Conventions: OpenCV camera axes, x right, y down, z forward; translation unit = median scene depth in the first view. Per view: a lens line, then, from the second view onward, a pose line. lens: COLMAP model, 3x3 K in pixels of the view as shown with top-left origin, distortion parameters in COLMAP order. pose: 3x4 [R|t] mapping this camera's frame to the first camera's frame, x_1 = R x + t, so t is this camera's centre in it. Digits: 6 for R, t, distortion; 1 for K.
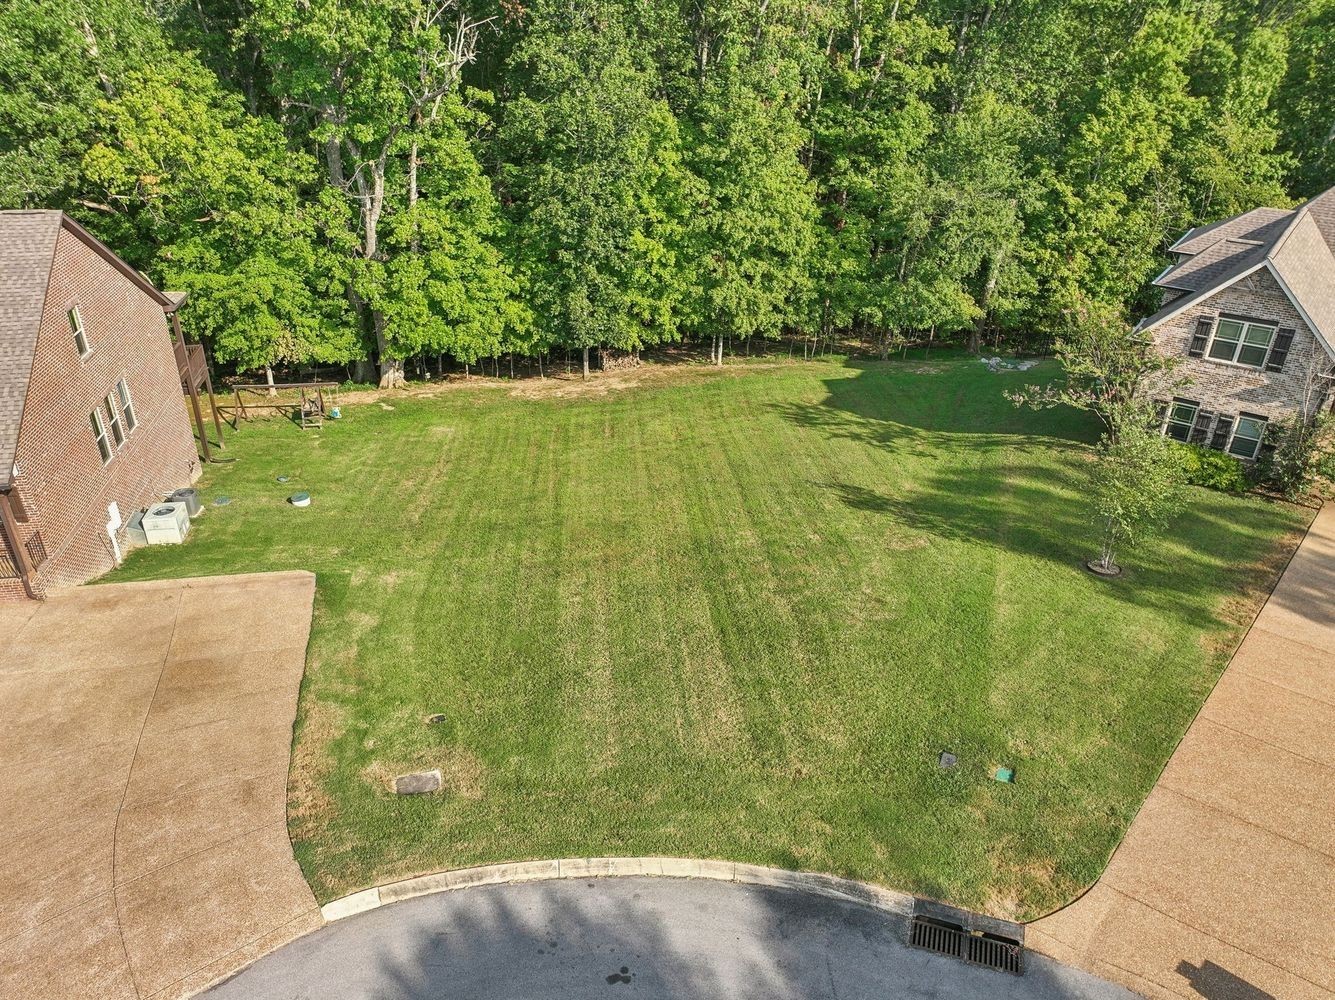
lens RADIAL K [[959.5, 0, 665.5], [0, 959.5, 505.3], [0, 0, 1]] dist [-0.004490, 0.002267]
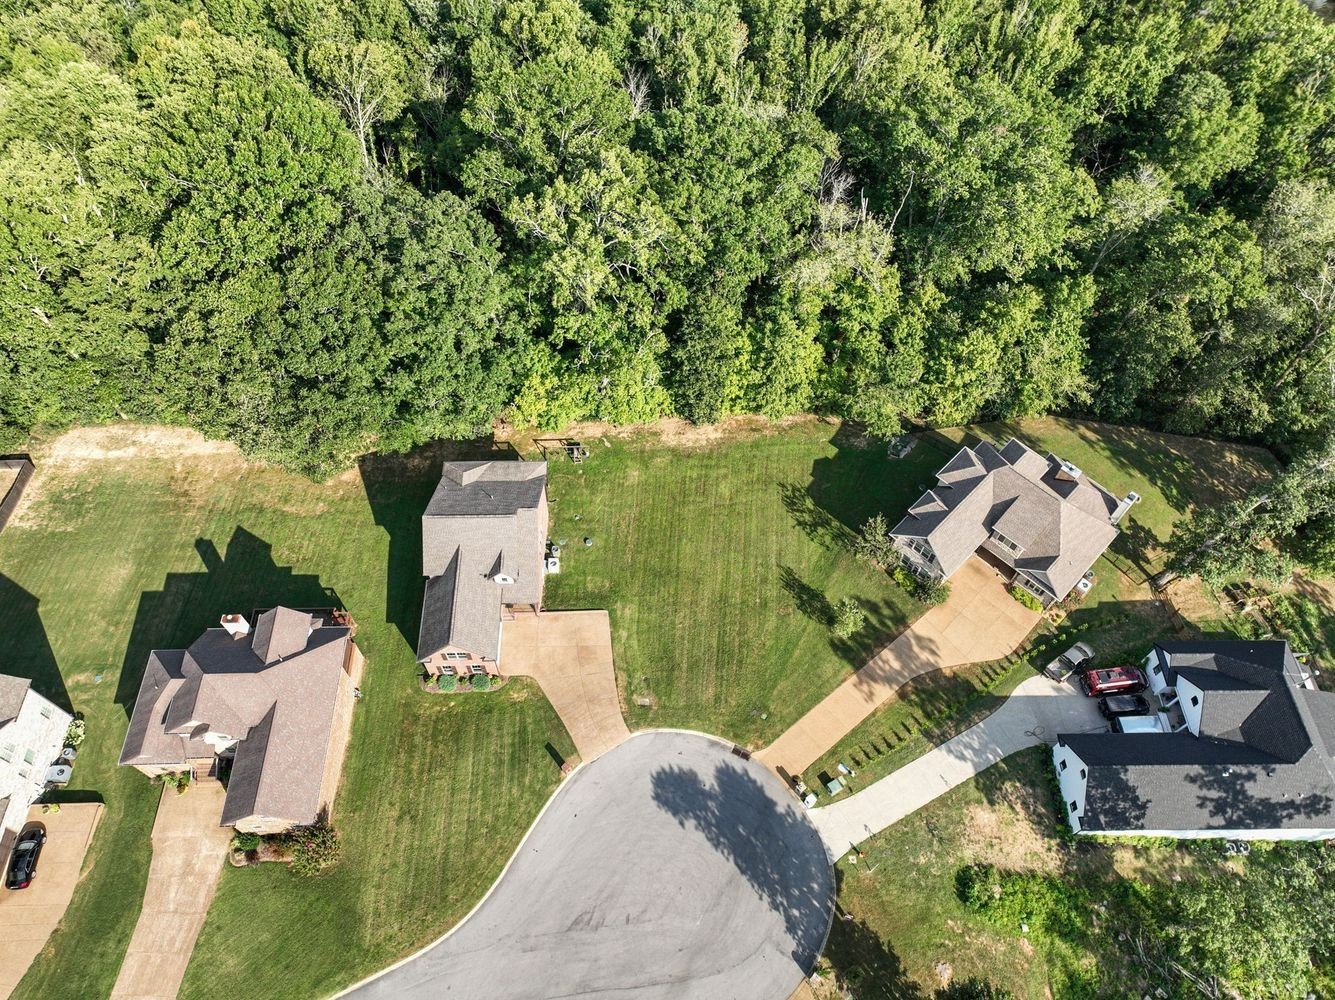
lens RADIAL K [[951.9, 0, 666.6], [0, 951.9, 499.4], [0, 0, 1]] dist [-0.003590, 0.026213]
pose [[0.988901, 0.125180, -0.080029, 0.042394], [-0.072706, 0.877465, 0.474098, -1.073223], [0.129570, -0.463017, 0.876828, -1.011985]]
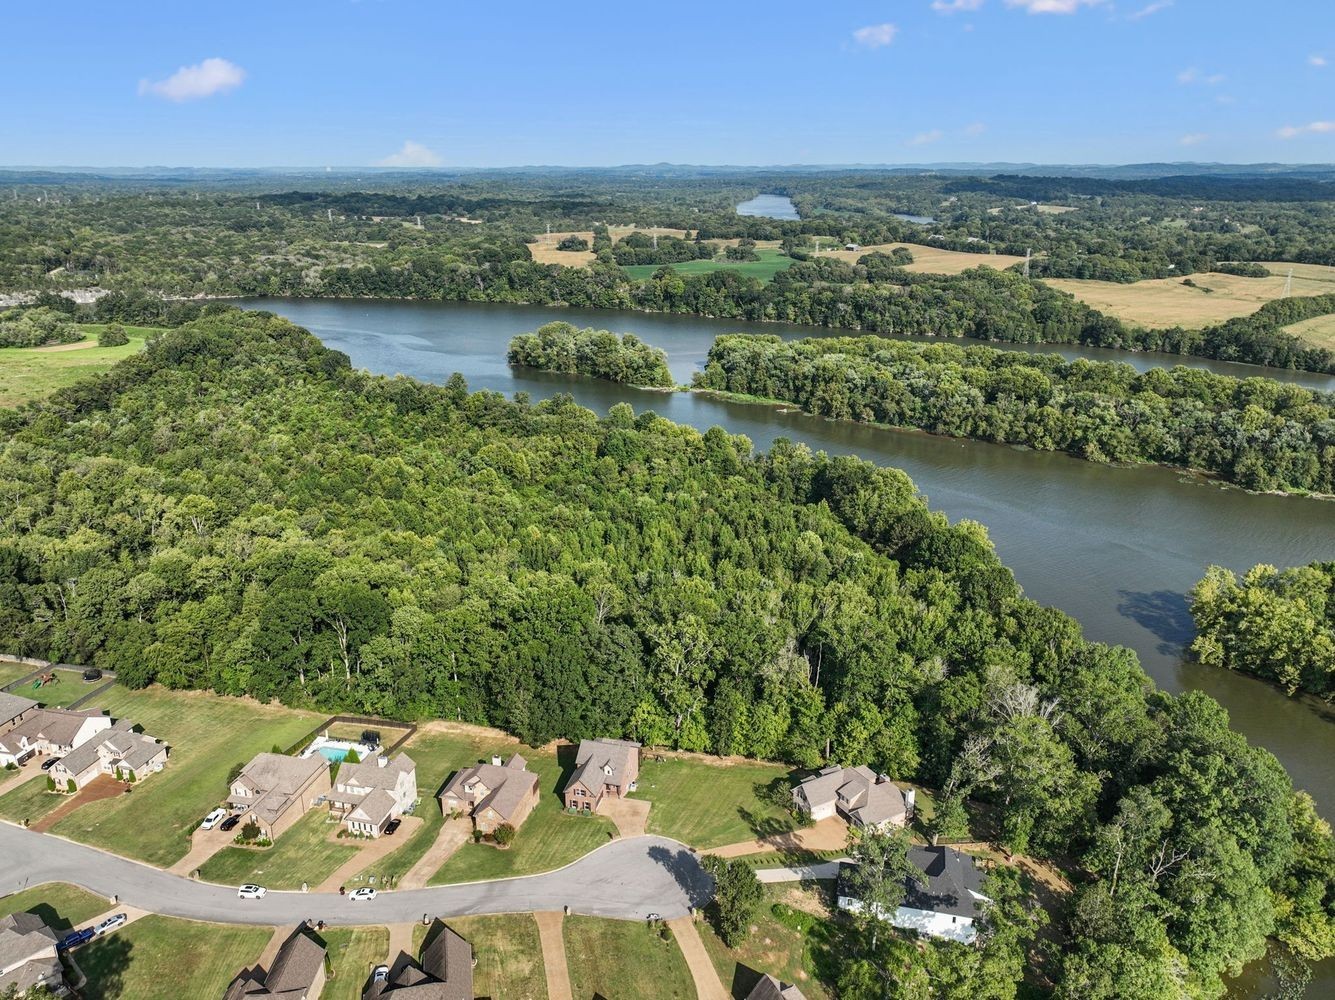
lens RADIAL K [[1009.8, 0, 667.5], [0, 1009.8, 500.0], [0, 0, 1]] dist [0.006841, -0.000975]
pose [[0.914824, 0.115601, -0.386954, 1.384986], [-0.181118, 0.973835, -0.137262, -0.640563], [0.360962, 0.195655, 0.911826, -3.622435]]
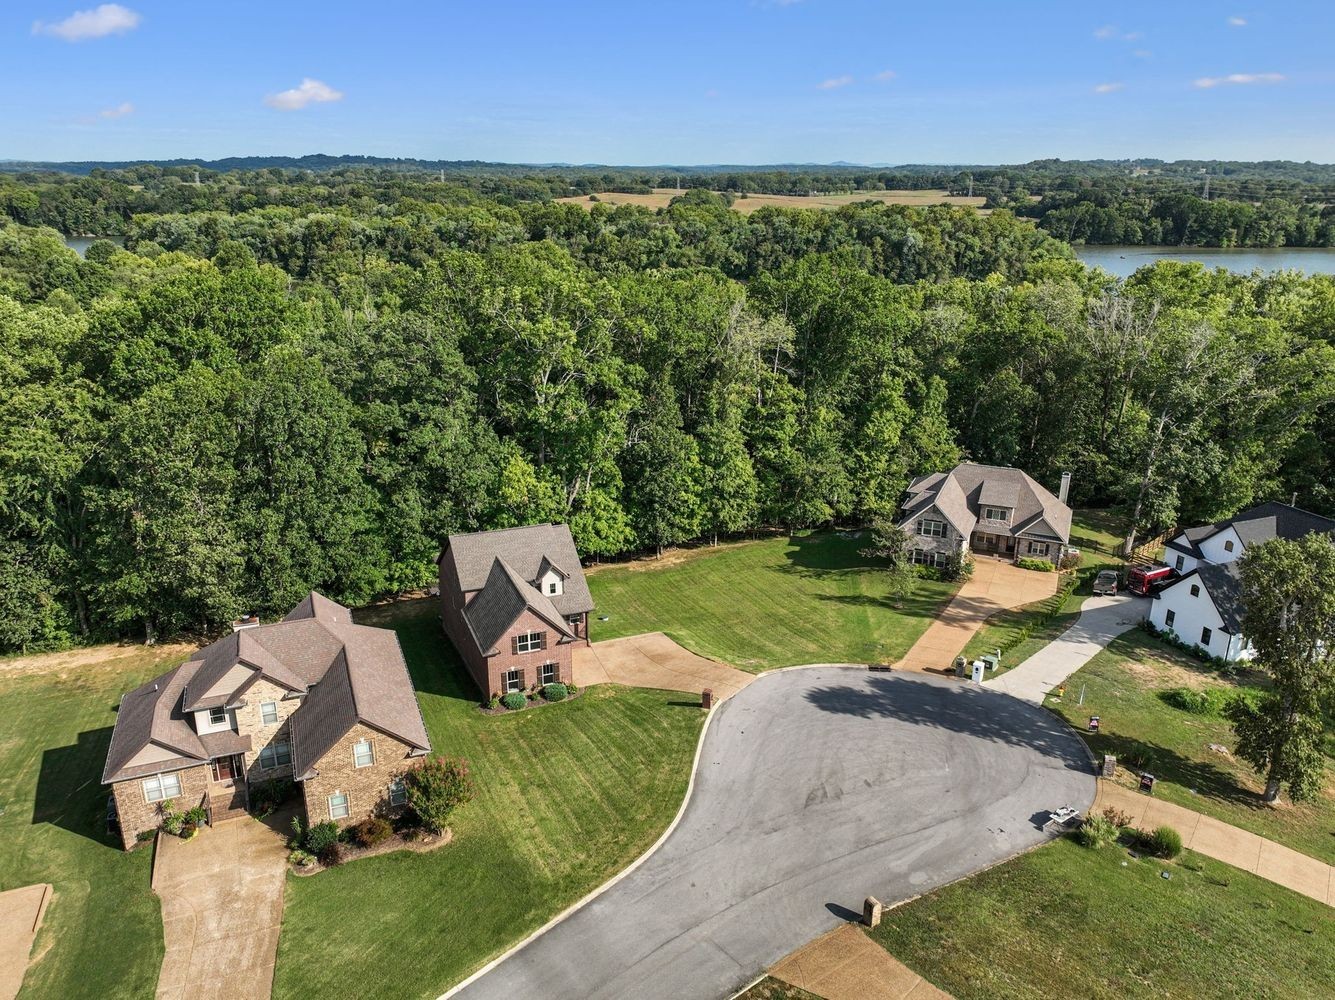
lens RADIAL K [[972.8, 0, 665.7], [0, 972.8, 494.6], [0, 0, 1]] dist [0.001549, 0.014229]
pose [[0.977831, -0.077141, 0.194667, -0.511432], [0.109246, 0.981055, -0.159988, 0.075930], [-0.178638, 0.177708, 0.967734, -1.169275]]
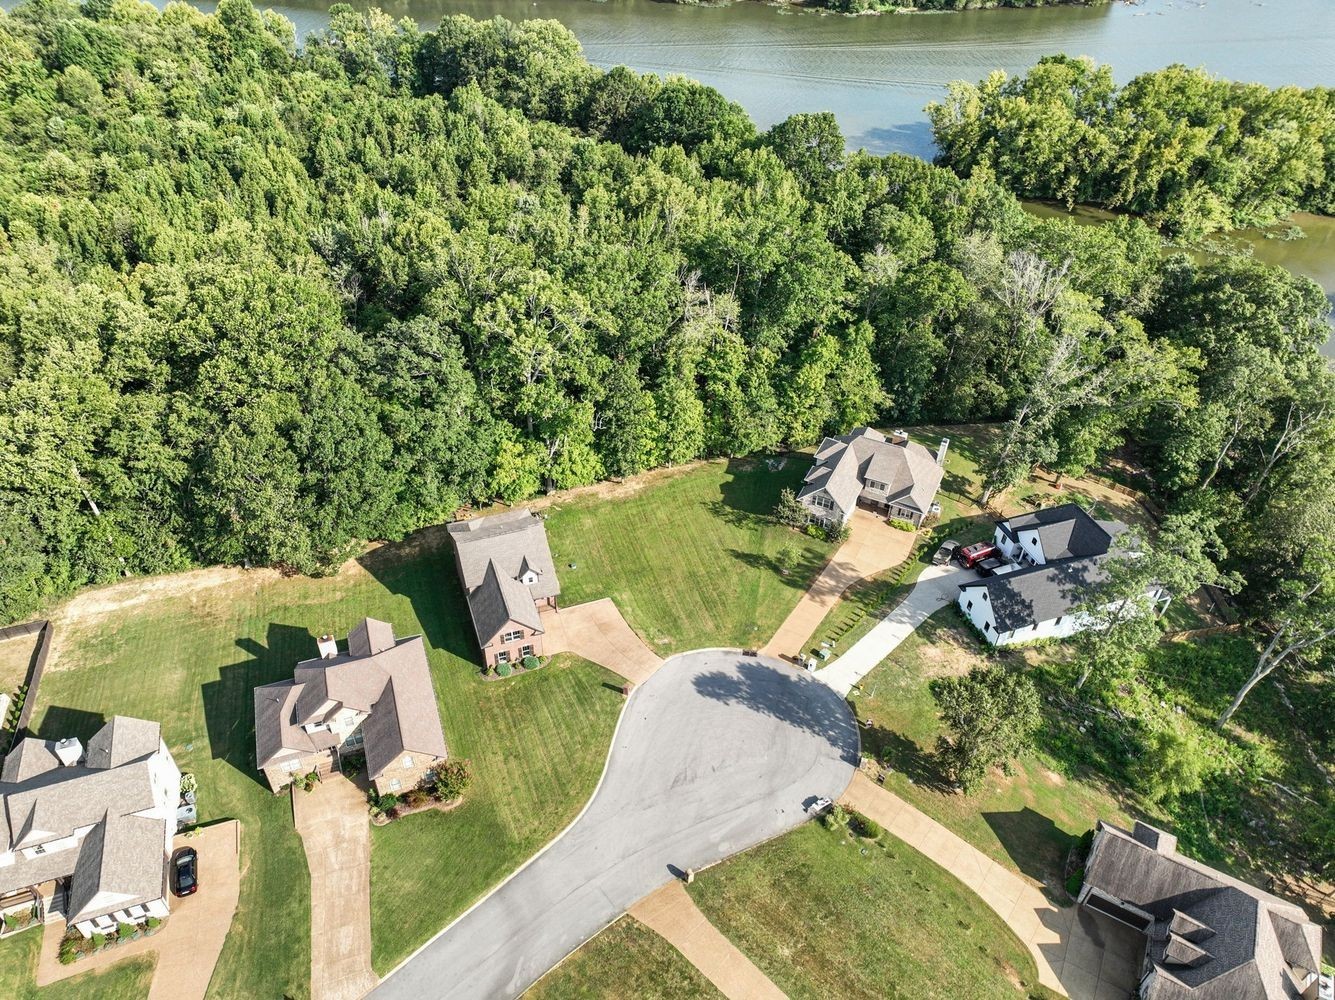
lens RADIAL K [[946.1, 0, 667.1], [0, 946.1, 500.2], [0, 0, 1]] dist [-0.001198, 0.024013]
pose [[0.984833, -0.103156, 0.139506, -0.365187], [0.073033, 0.975824, 0.205995, -0.680706], [-0.157383, -0.192682, 0.968558, -1.734965]]
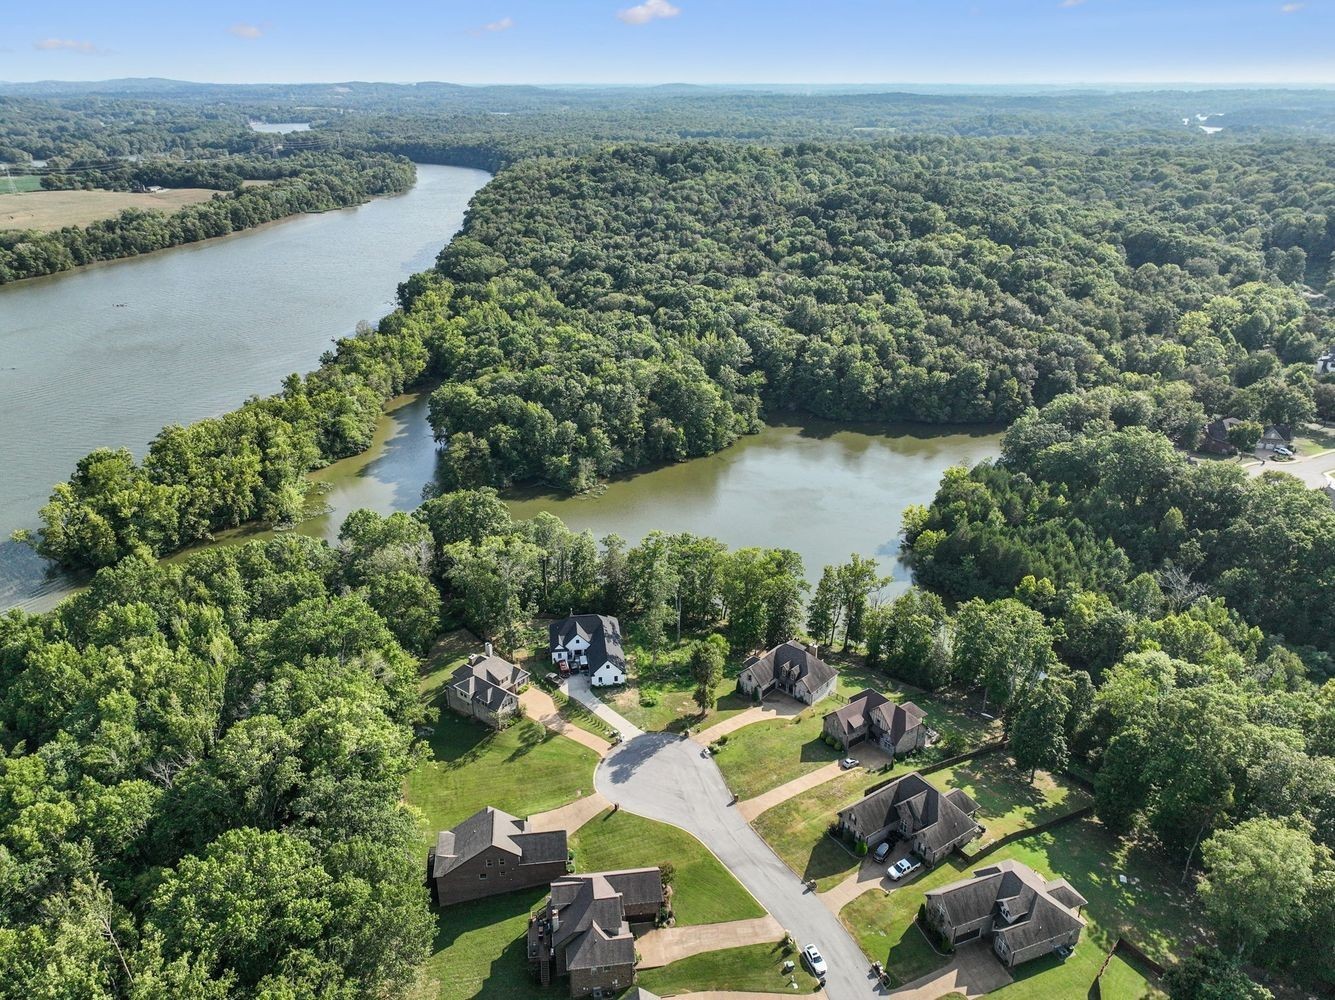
lens RADIAL K [[947.2, 0, 666.5], [0, 947.2, 501.6], [0, 0, 1]] dist [0.004818, 0.008831]
pose [[0.037786, -0.415585, 0.908769, -2.992950], [0.475124, 0.807519, 0.349528, -1.959792], [-0.879107, 0.418571, 0.227967, -1.260872]]
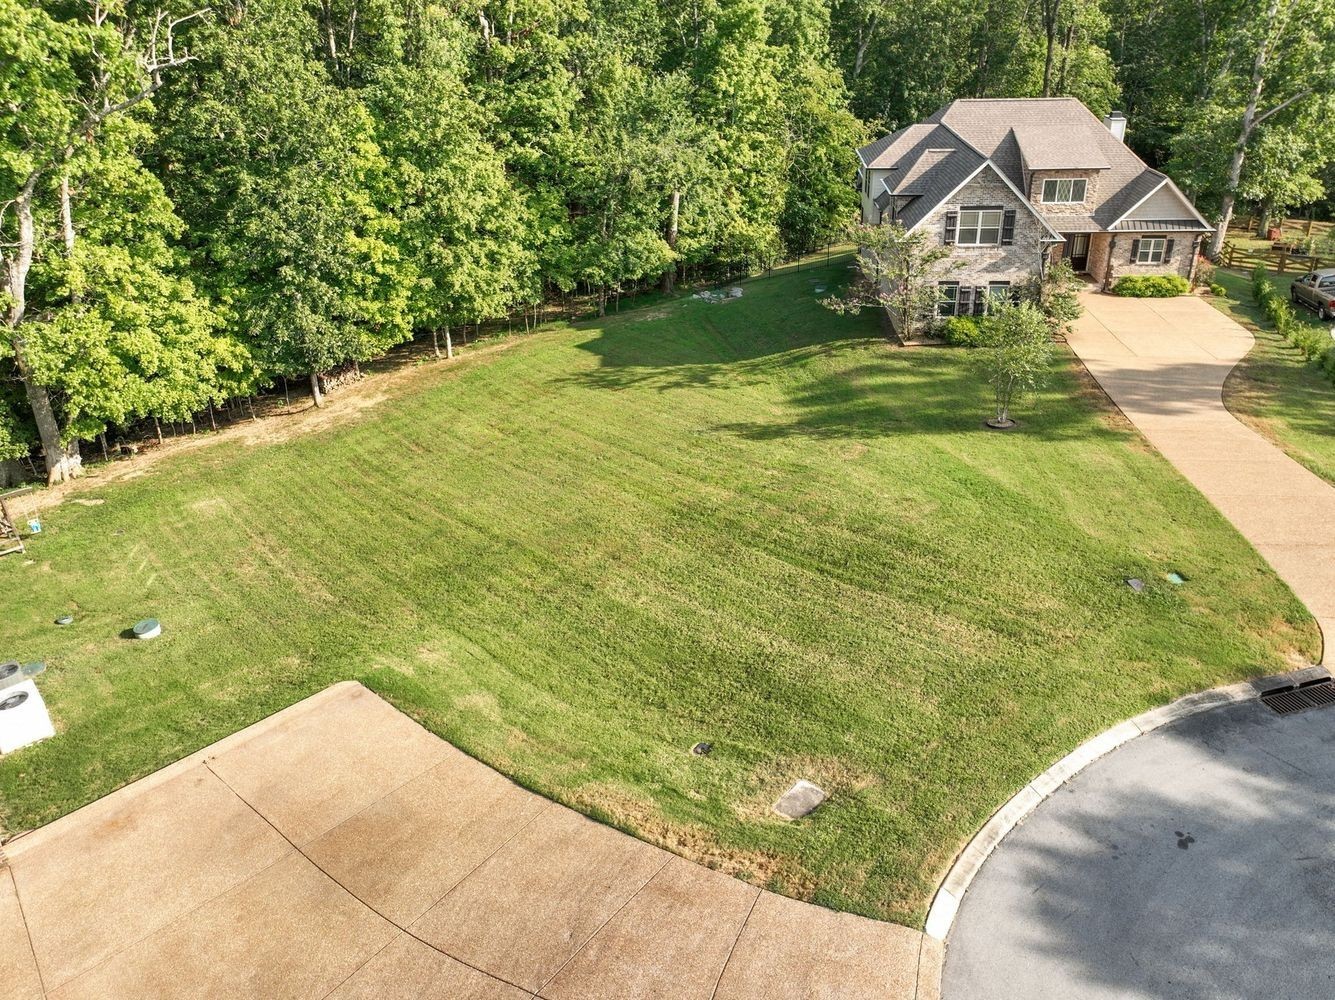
lens RADIAL K [[998.4, 0, 696.6], [0, 998.4, 388.9], [0, 0, 1]] dist [0.003834, 0.002076]
pose [[0.835786, -0.241498, 0.493092, -0.262388], [0.287908, 0.957468, -0.019070, -0.034905], [-0.467515, 0.157903, 0.869768, 0.058595]]
